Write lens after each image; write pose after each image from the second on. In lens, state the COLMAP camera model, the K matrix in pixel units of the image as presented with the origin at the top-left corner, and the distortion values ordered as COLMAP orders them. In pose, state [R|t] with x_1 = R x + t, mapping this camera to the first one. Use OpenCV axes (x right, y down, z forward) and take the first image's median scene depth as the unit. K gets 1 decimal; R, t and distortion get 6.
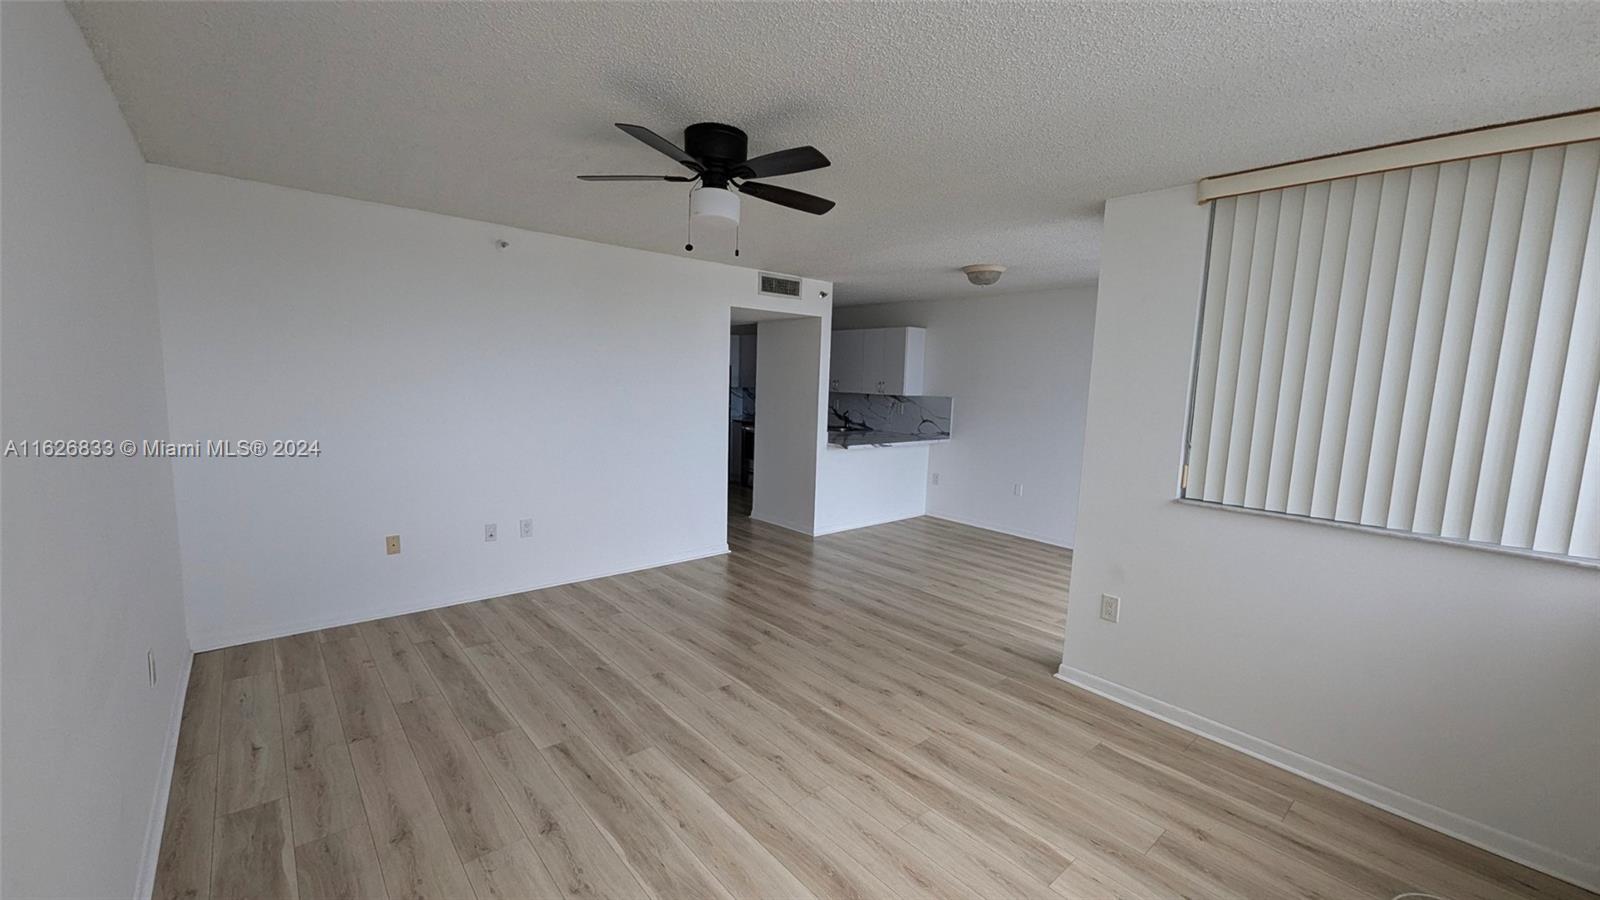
lens RADIAL K [[632.7, 0, 801.1], [0, 632.7, 457.0], [0, 0, 1]] dist [0.000715, 0.000093]
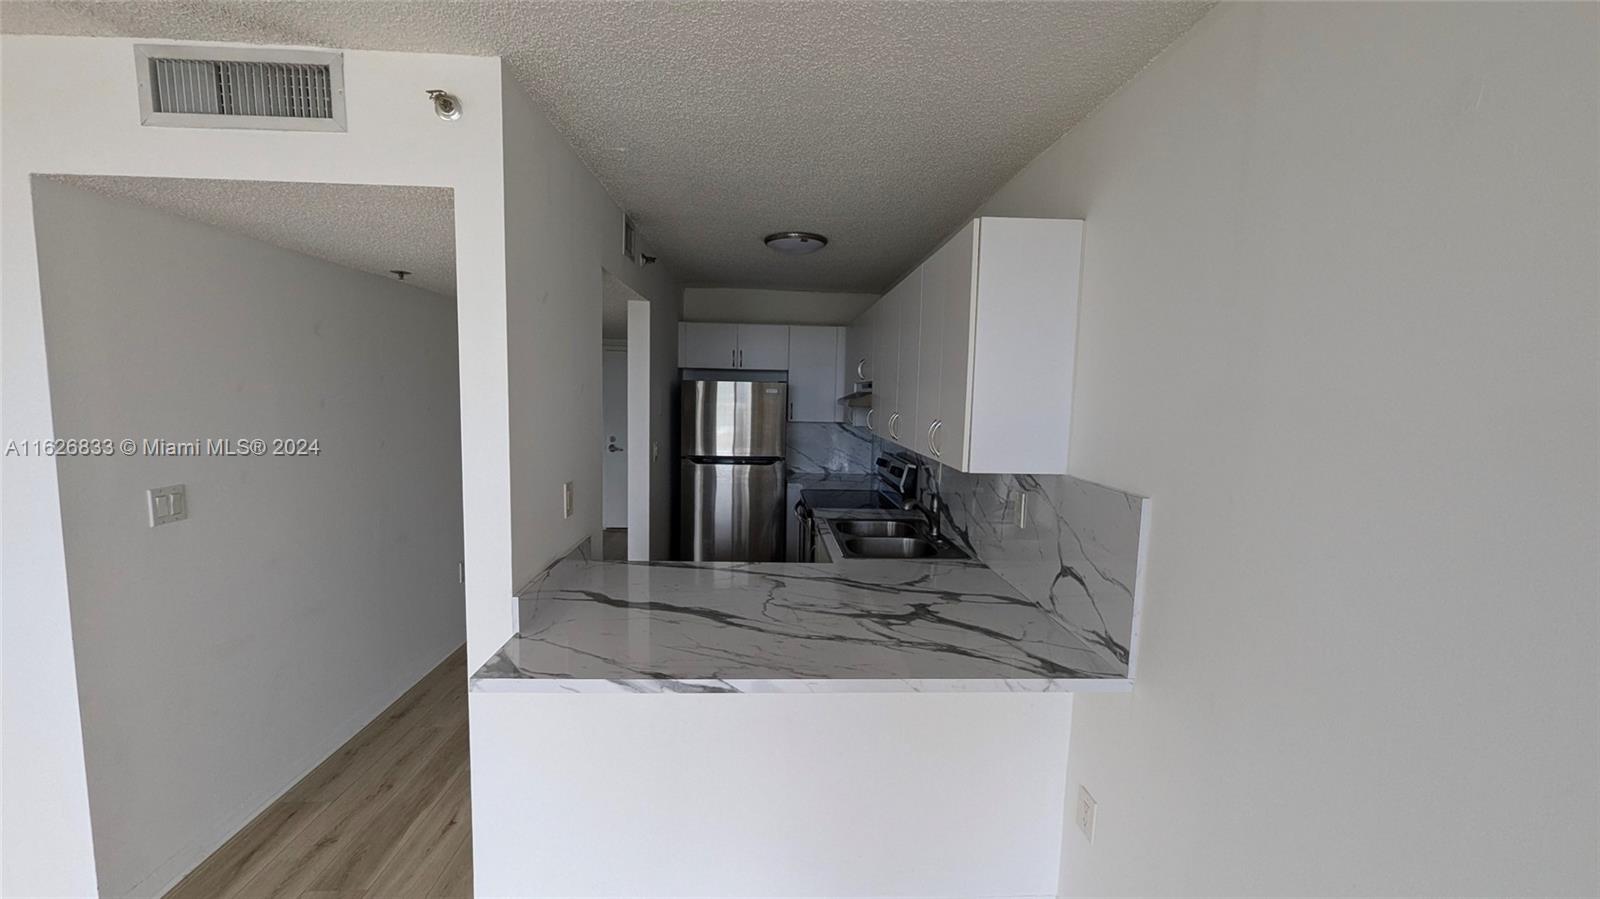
lens RADIAL K [[632.7, 0, 801.1], [0, 632.7, 456.5], [0, 0, 1]] dist [0.000715, 0.000093]
pose [[0.786825, 0.051071, -0.615060, 0.296153], [-0.074689, 0.997125, -0.012751, -0.101897], [0.612641, 0.055972, 0.788377, 0.796655]]
